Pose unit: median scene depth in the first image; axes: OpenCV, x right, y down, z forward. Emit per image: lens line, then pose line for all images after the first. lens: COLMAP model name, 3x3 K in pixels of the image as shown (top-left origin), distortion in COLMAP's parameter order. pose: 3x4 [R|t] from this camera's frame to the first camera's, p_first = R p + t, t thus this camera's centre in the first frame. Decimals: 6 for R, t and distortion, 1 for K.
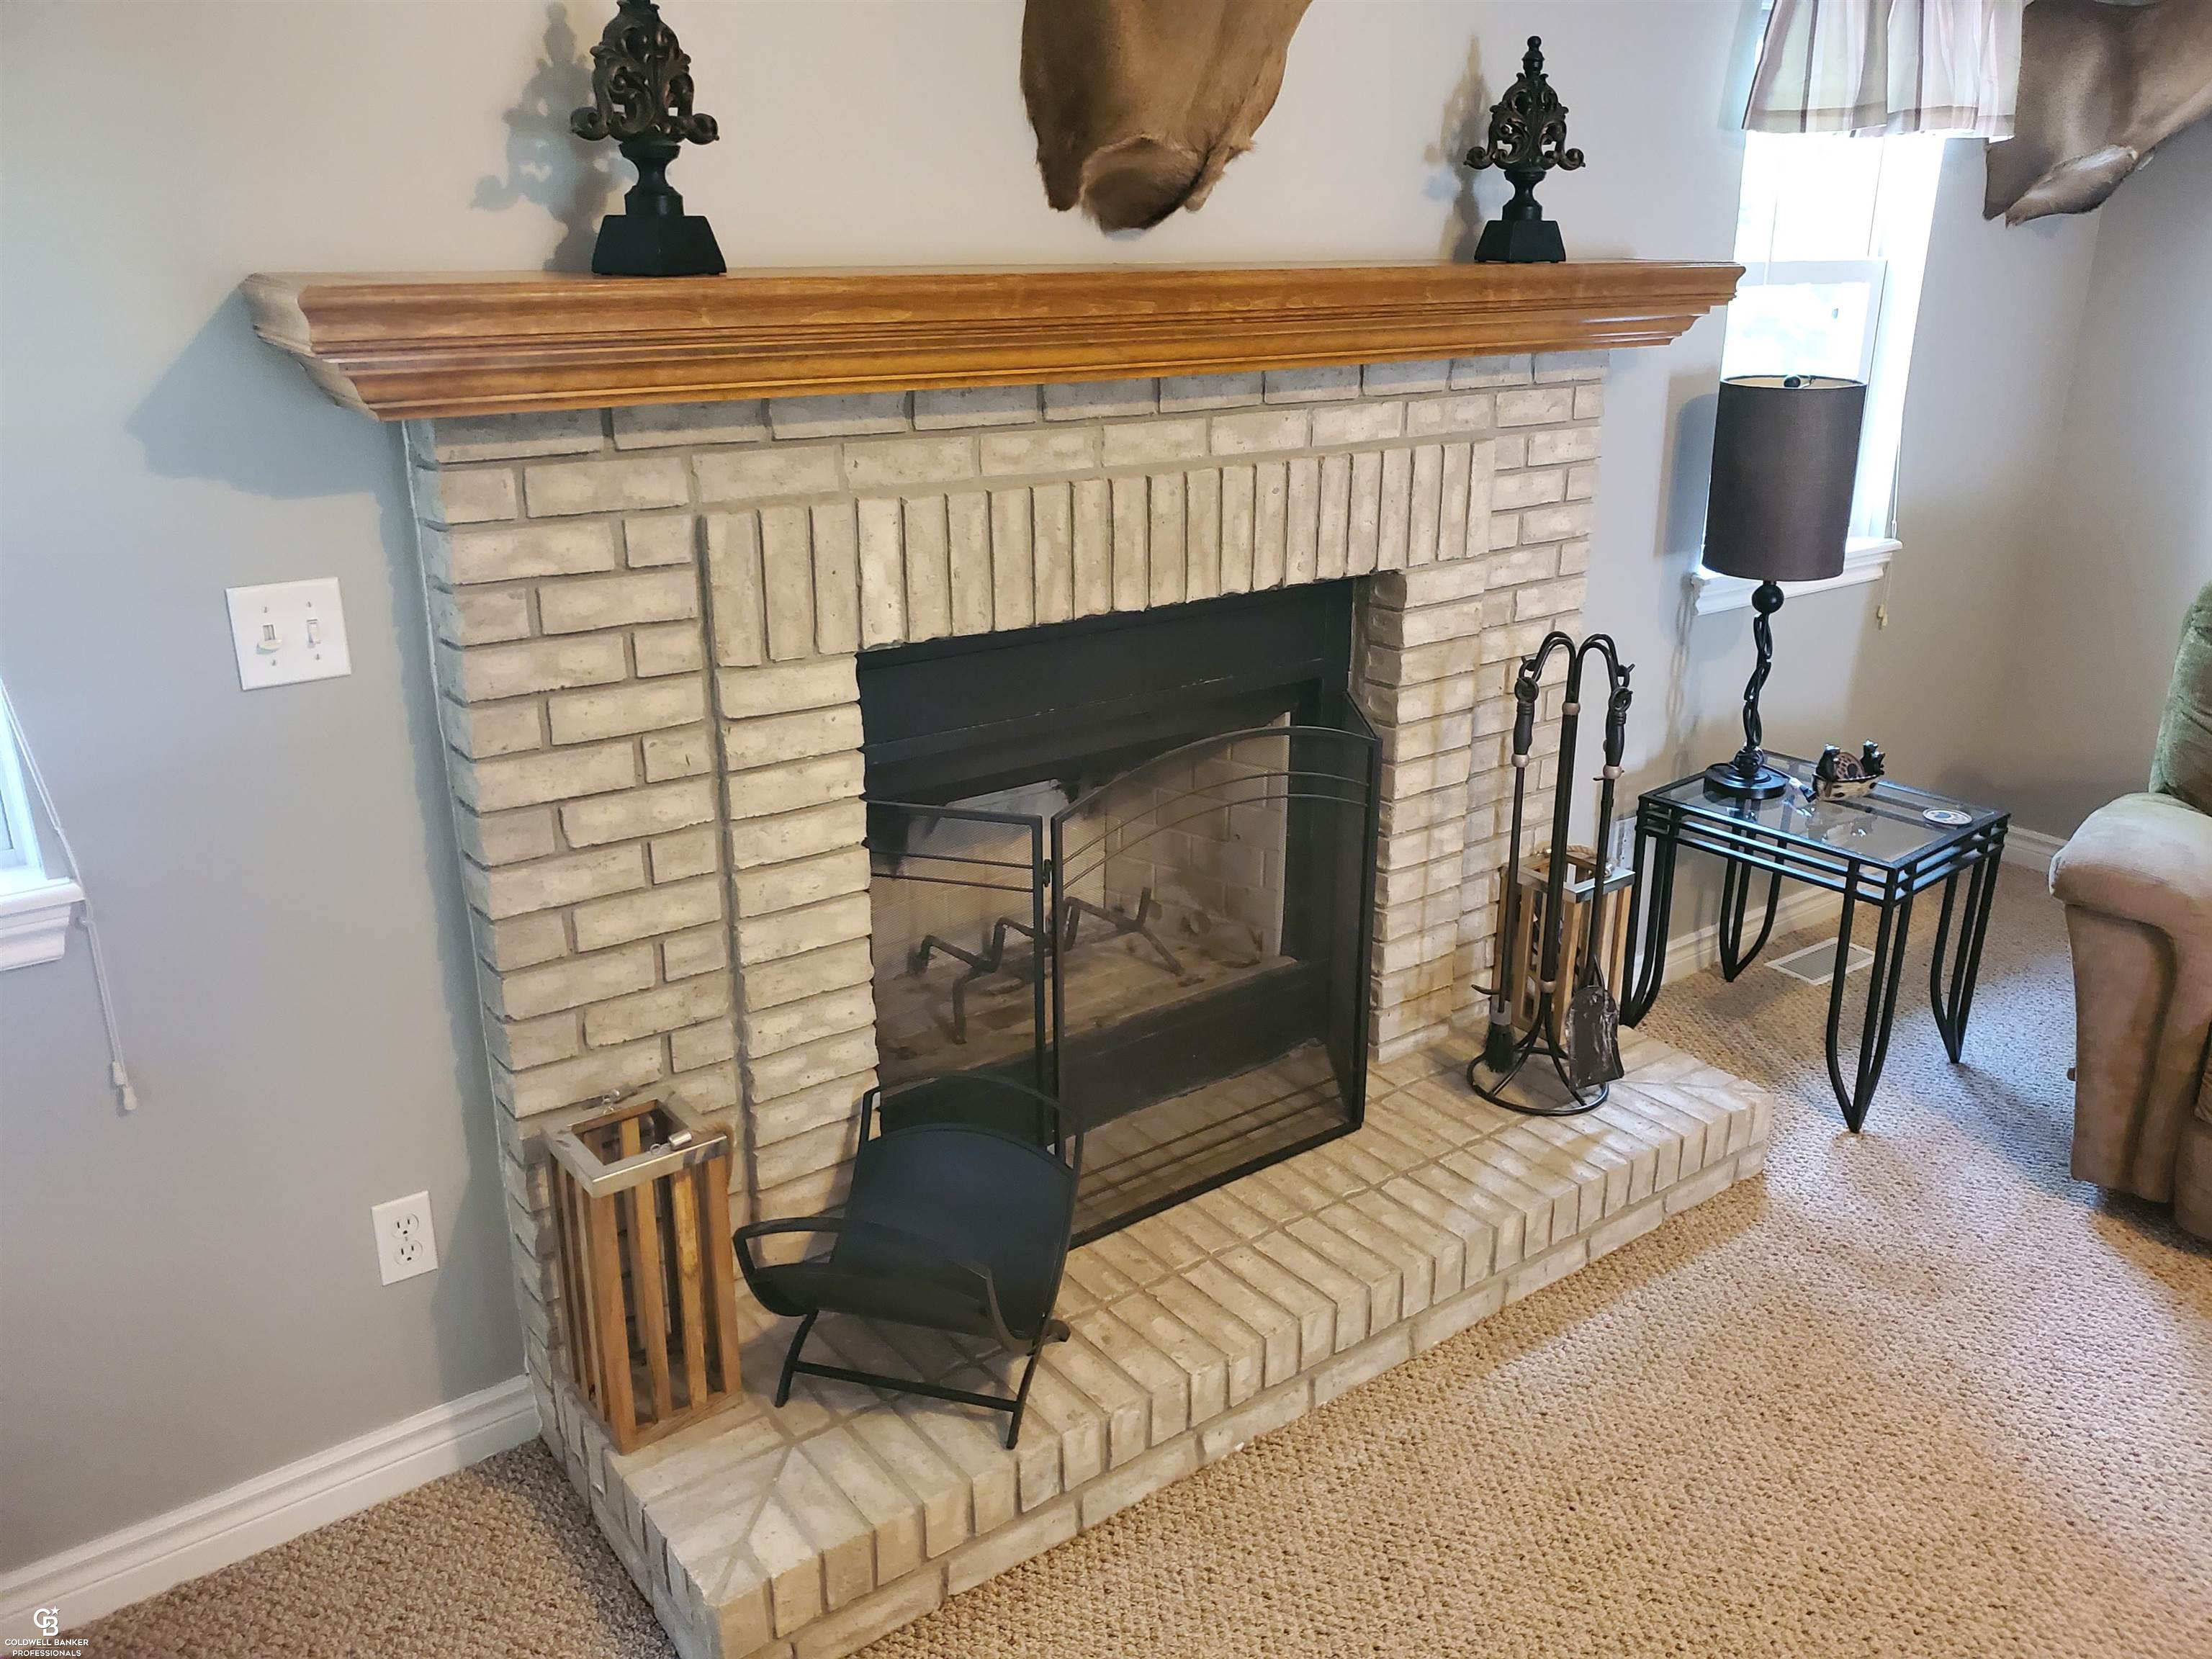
lens RADIAL K [[1703.1, 0, 1106.0], [0, 1703.1, 829.5], [0, 0, 1]] dist [0.002219, -0.000207]
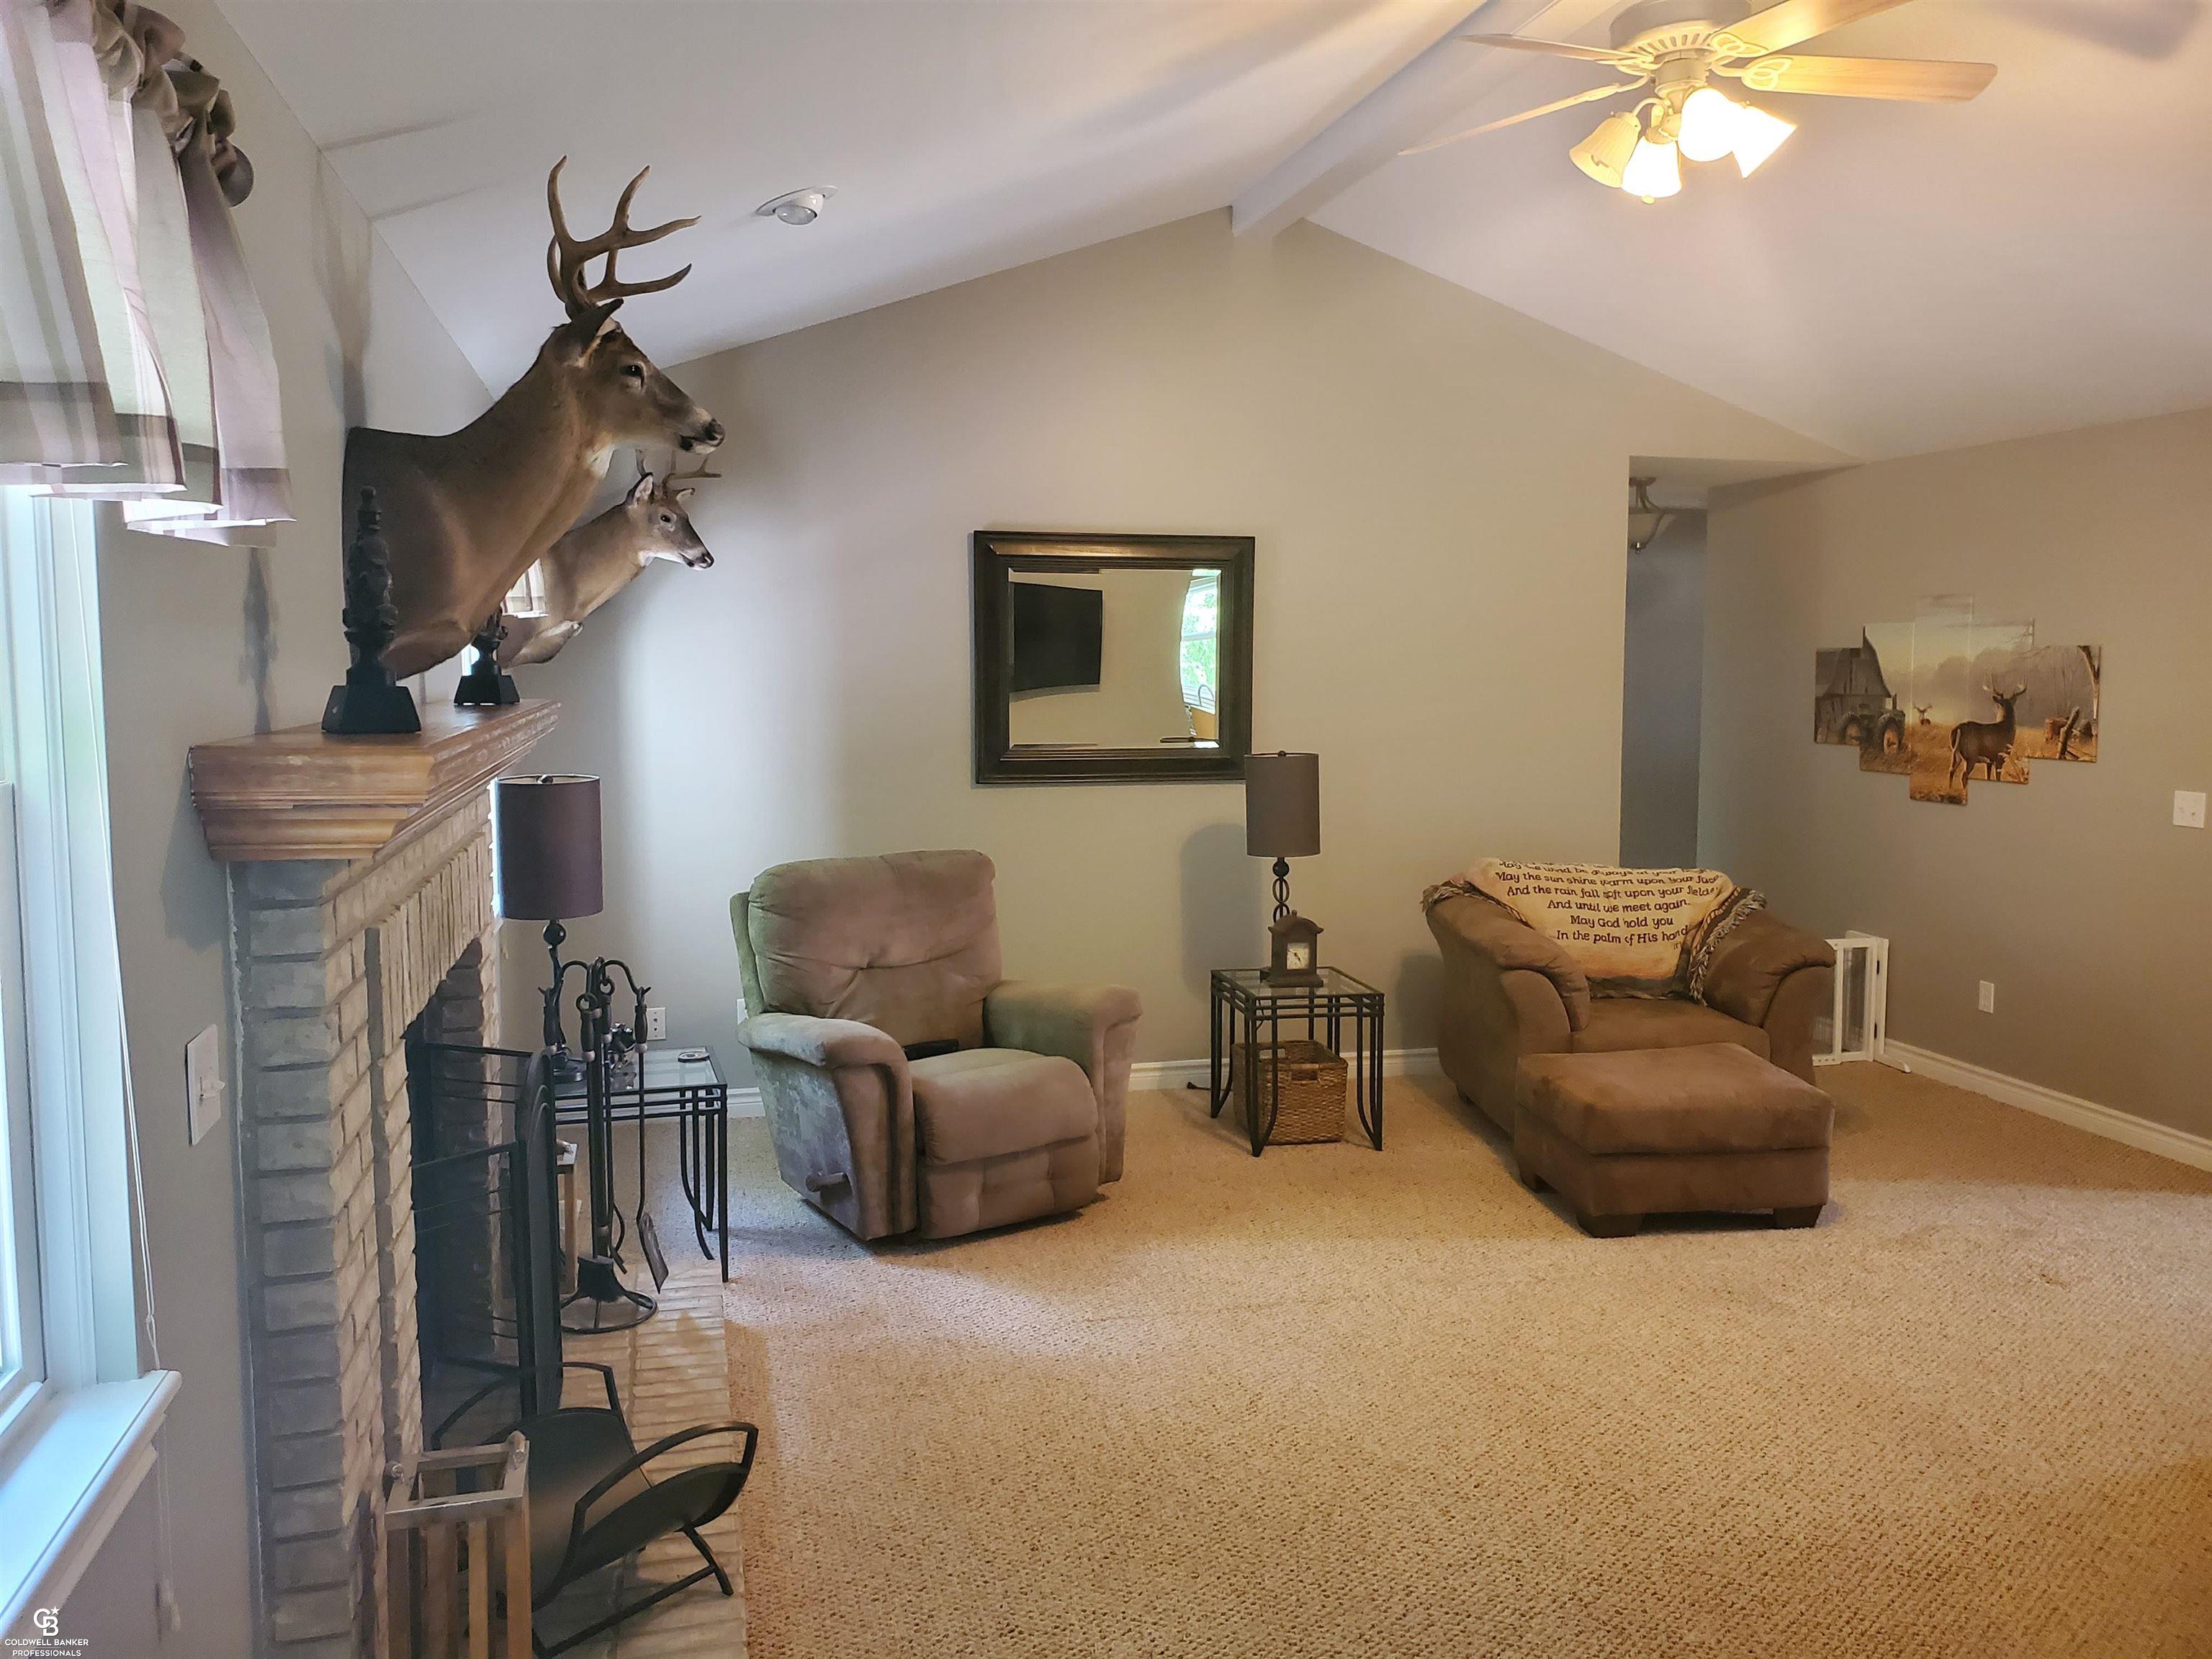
lens RADIAL K [[1697.9, 0, 1132.5], [0, 1697.9, 824.3], [0, 0, 1]] dist [0.212860, -0.490588]
pose [[0.358638, -0.079584, 0.930078, -0.837390], [0.292180, 0.955865, -0.030874, -0.047756], [-0.886572, 0.282823, 0.366063, 0.069265]]
